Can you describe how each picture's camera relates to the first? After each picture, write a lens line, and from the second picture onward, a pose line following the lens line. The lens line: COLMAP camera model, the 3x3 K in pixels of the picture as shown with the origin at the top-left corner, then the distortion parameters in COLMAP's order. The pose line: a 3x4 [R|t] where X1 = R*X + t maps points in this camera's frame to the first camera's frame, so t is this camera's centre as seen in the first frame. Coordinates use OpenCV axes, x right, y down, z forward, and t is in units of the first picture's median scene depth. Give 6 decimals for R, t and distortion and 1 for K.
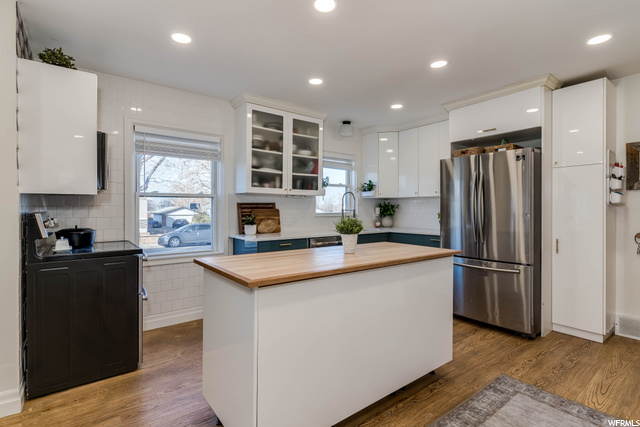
lens RADIAL K [[312.1, 0, 320.5], [0, 312.1, 210.0], [0, 0, 1]] dist [-0.001037, 0.001053]
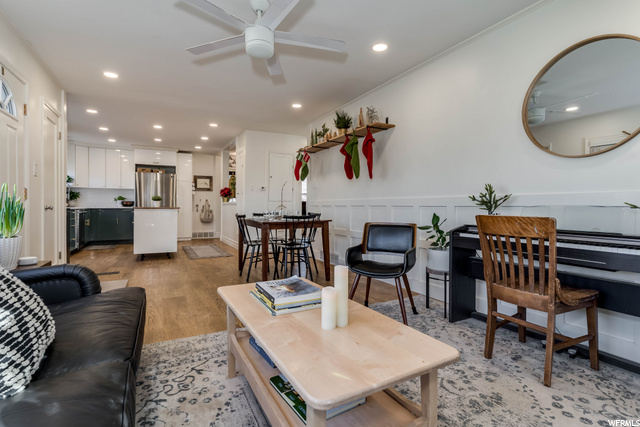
lens RADIAL K [[312.1, 0, 320.0], [0, 312.1, 207.3], [0, 0, 1]] dist [-0.001037, 0.001053]
pose [[0.162445, -0.002151, 0.986715, -1.410263], [0.002462, 0.999995, 0.001775, 0.074703], [-0.986714, 0.002141, 0.162450, -0.552180]]
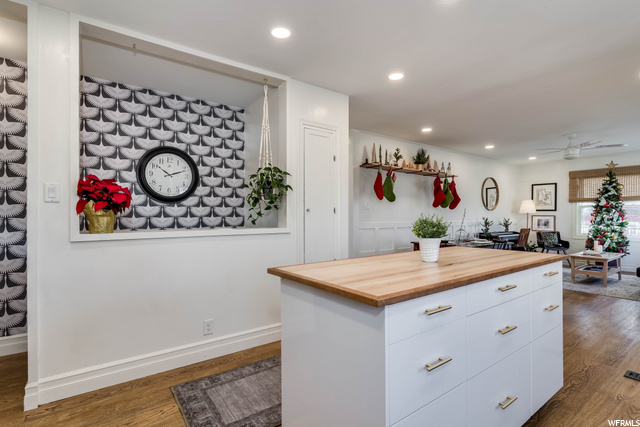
lens RADIAL K [[312.1, 0, 317.3], [0, 312.1, 217.0], [0, 0, 1]] dist [-0.001037, 0.001053]
pose [[-0.999628, 0.000127, 0.027270, 0.208572], [0.000399, 0.999950, 0.009957, 0.007852], [-0.027268, 0.009964, -0.999579, 1.002130]]
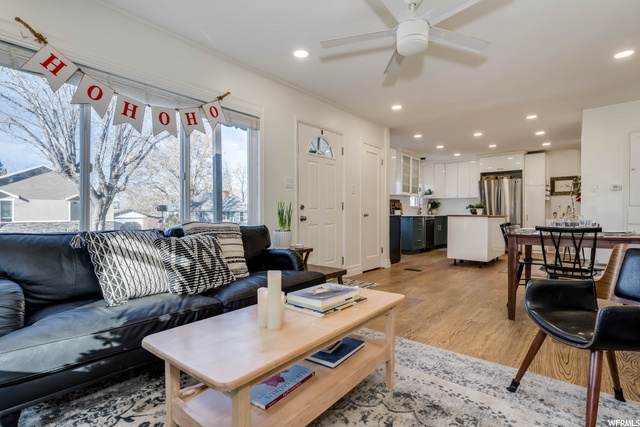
lens RADIAL K [[315.3, 0, 320.8], [0, 315.3, 212.6], [0, 0, 1]] dist [0.005118, 0.000205]
pose [[0.975178, 0.002994, 0.221404, -1.109970], [-0.001391, 0.999972, -0.007398, 0.076224], [-0.221420, 0.006907, 0.975154, -0.863536]]
